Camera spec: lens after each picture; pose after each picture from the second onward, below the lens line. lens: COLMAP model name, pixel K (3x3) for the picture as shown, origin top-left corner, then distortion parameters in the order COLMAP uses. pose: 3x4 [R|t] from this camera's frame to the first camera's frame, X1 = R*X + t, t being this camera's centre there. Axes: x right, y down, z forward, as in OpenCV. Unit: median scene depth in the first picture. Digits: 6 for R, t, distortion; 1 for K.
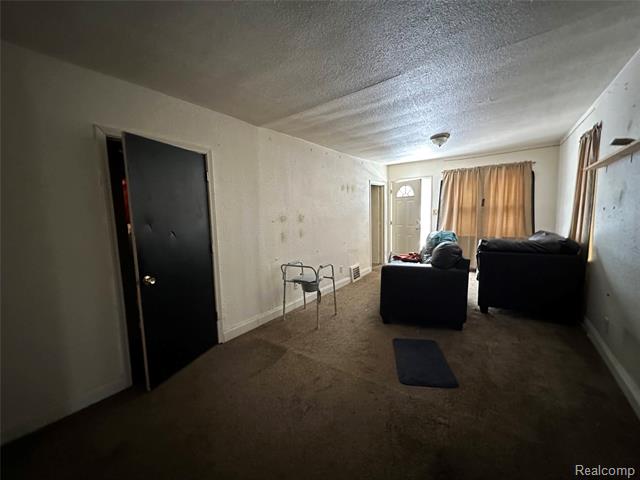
lens RADIAL K [[254.5, 0, 322.0], [0, 254.5, 240.4], [0, 0, 1]] dist [-0.003644, -0.000644]
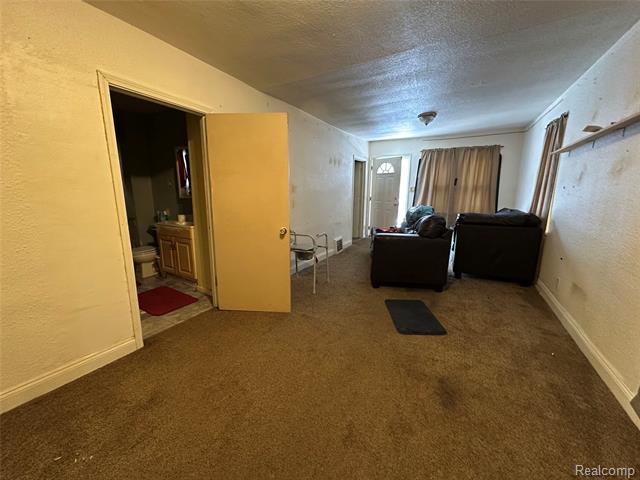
lens RADIAL K [[254.5, 0, 321.0], [0, 254.5, 240.4], [0, 0, 1]] dist [-0.003644, -0.000644]
pose [[0.991183, 0.011308, 0.132018, -0.113947], [-0.022736, 0.996089, 0.085376, 0.030649], [-0.130536, -0.087625, 0.987564, -0.030777]]
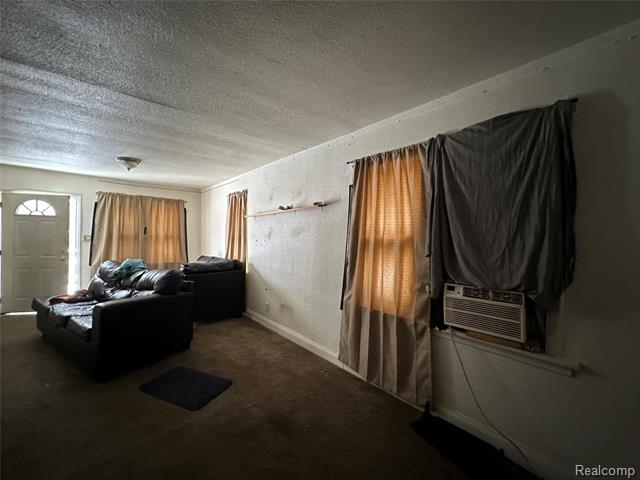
lens RADIAL K [[254.5, 0, 320.8], [0, 254.5, 241.1], [0, 0, 1]] dist [-0.003644, -0.000644]
pose [[0.201394, 0.021334, 0.979278, -0.335189], [0.081822, 0.995902, -0.038523, -0.013258], [-0.976087, 0.087884, 0.198823, 0.153027]]
